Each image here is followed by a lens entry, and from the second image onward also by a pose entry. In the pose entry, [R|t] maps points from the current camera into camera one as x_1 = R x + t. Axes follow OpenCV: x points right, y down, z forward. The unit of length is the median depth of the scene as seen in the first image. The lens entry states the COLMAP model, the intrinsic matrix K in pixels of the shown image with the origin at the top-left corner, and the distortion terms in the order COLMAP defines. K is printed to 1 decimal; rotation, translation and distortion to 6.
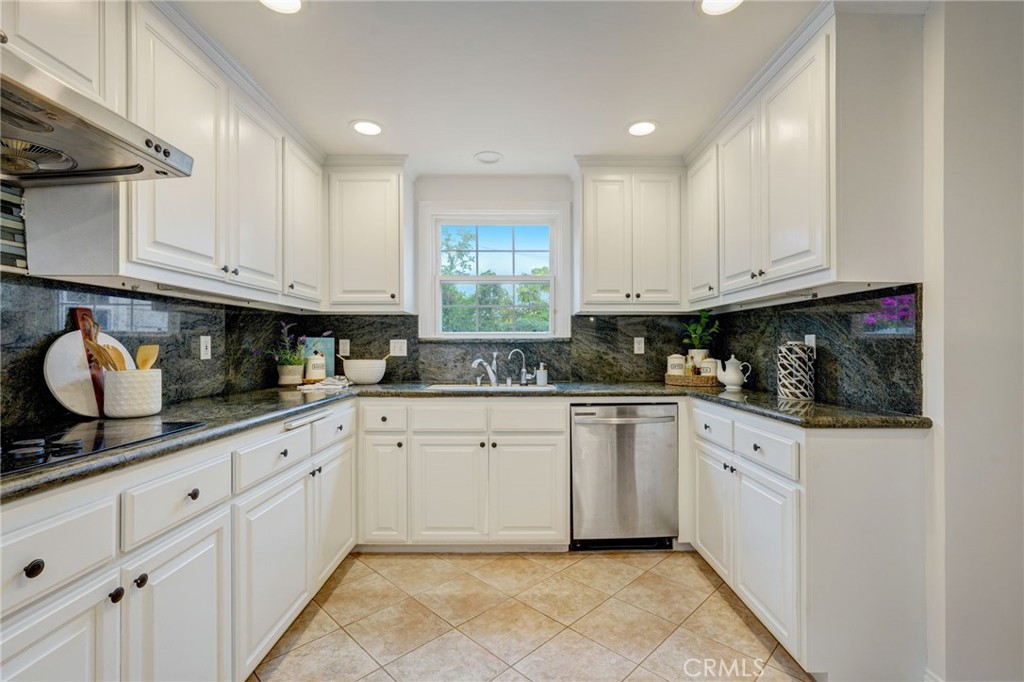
lens RADIAL K [[457.8, 0, 525.4], [0, 457.8, 341.4], [0, 0, 1]] dist [-0.014345, 0.007205]
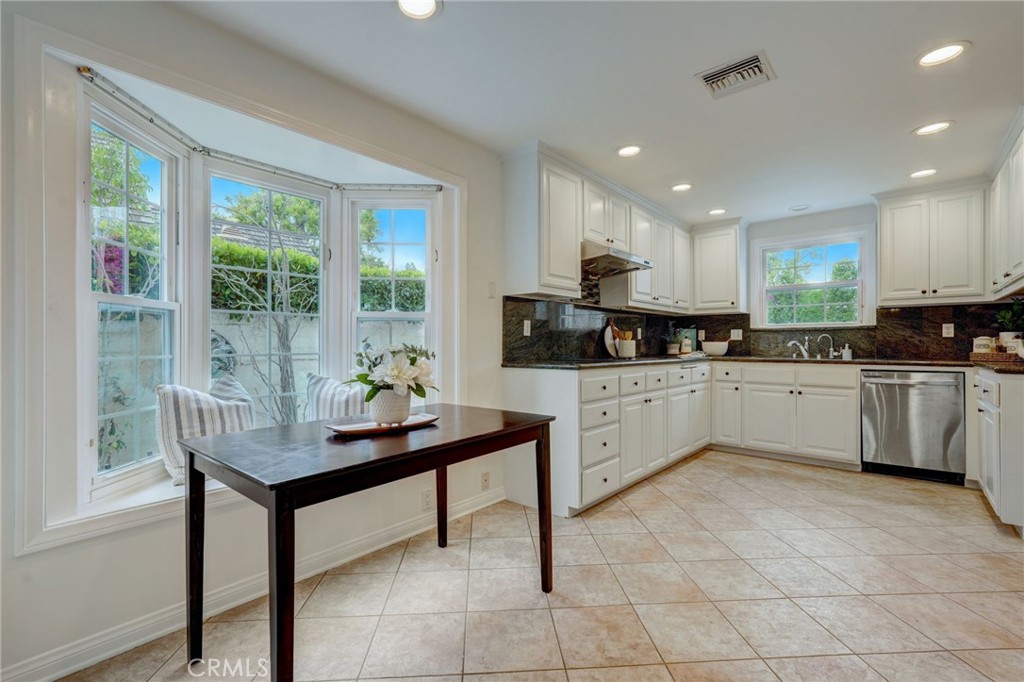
lens RADIAL K [[457.8, 0, 503.0], [0, 457.8, 347.5], [0, 0, 1]] dist [-0.014345, 0.007205]
pose [[0.732895, 0.004874, -0.680324, 0.247150], [0.006498, 0.999879, 0.014164, 0.036744], [0.680311, -0.014801, 0.732774, -0.852637]]
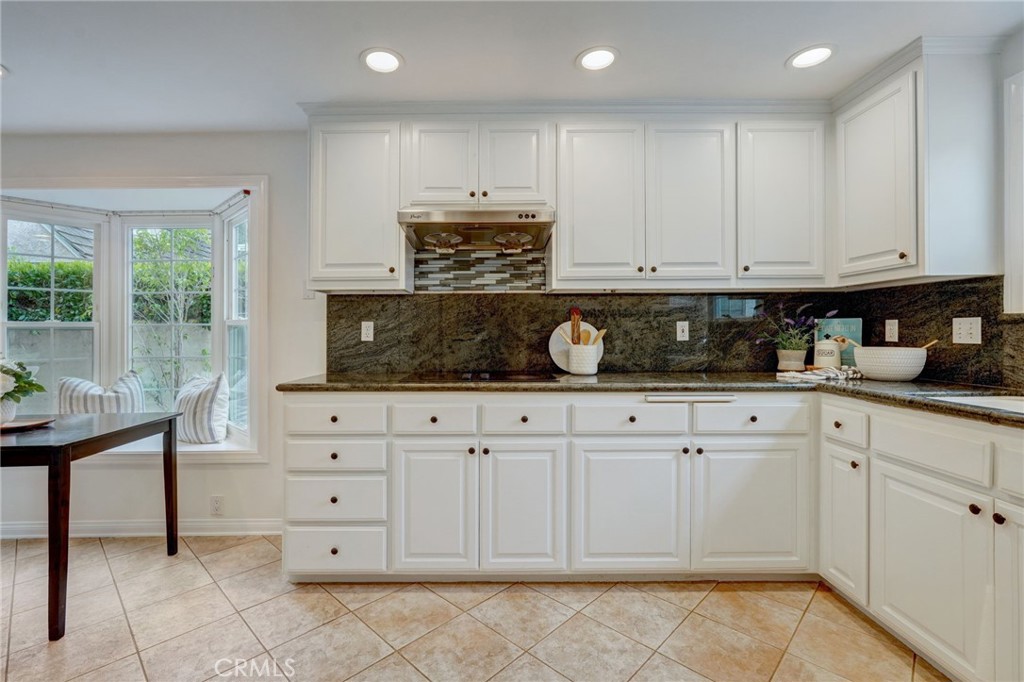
lens RADIAL K [[469.7, 0, 498.1], [0, 469.7, 331.1], [0, 0, 1]] dist [-0.007679, 0.001222]
pose [[-0.031980, -0.001530, -0.999487, 0.466008], [0.015206, 0.999882, -0.002018, 0.007353], [0.999373, -0.015262, -0.031953, 0.452122]]
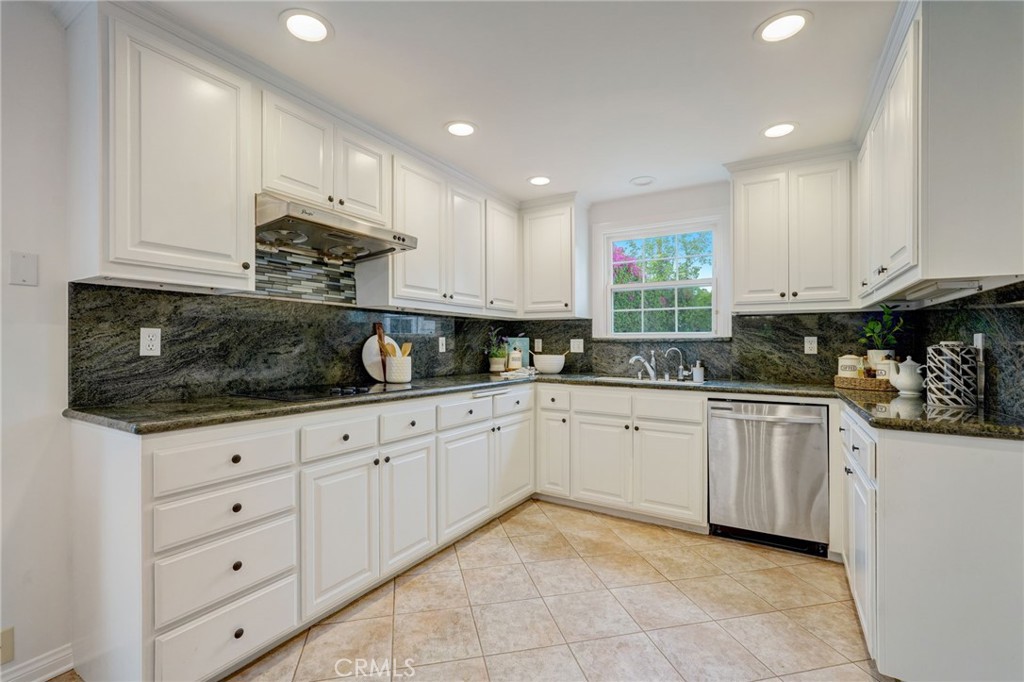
lens RADIAL K [[457.8, 0, 508.5], [0, 457.8, 344.1], [0, 0, 1]] dist [-0.014345, 0.007205]
pose [[0.840907, 0.005013, -0.541156, 0.282721], [-0.000296, 0.999961, 0.008803, -0.001662], [0.541179, -0.007242, 0.840876, -0.165687]]
